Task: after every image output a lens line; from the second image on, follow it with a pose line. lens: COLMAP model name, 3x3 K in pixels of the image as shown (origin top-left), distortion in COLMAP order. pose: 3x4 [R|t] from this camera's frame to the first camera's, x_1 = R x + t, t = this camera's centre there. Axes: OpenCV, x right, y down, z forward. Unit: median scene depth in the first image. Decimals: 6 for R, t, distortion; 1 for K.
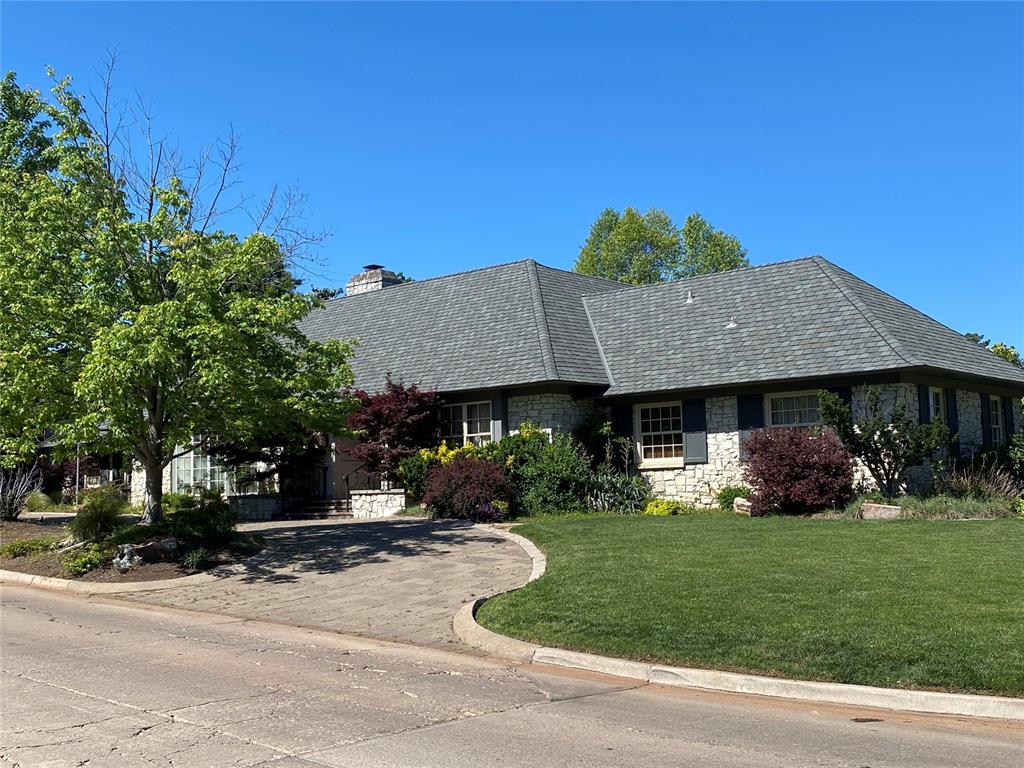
lens RADIAL K [[1139.5, 0, 512.0], [0, 1139.5, 384.0], [0, 0, 1]] dist [0.097240, 0.003306]
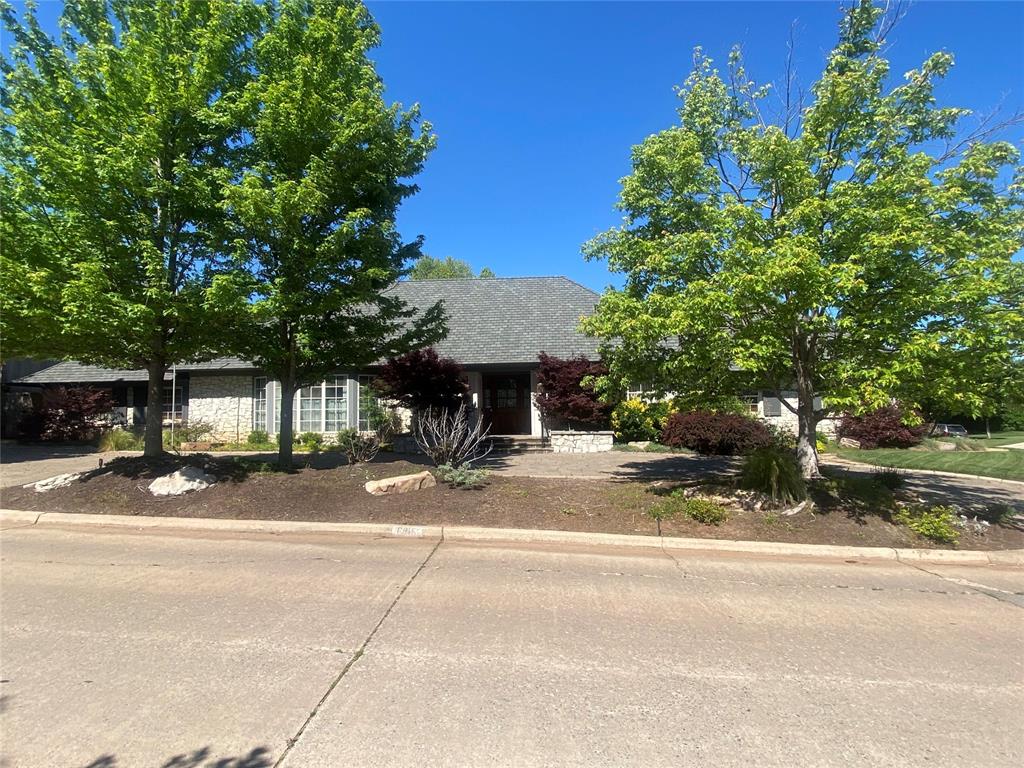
lens RADIAL K [[546.0, 0, 512.0], [0, 546.0, 384.0], [0, 0, 1]] dist [0.060265, 0.000020]
pose [[0.784029, 0.041140, 0.619359, -0.597628], [-0.062257, 0.997982, 0.012520, 0.035537], [-0.617594, -0.048375, 0.785008, 0.566041]]
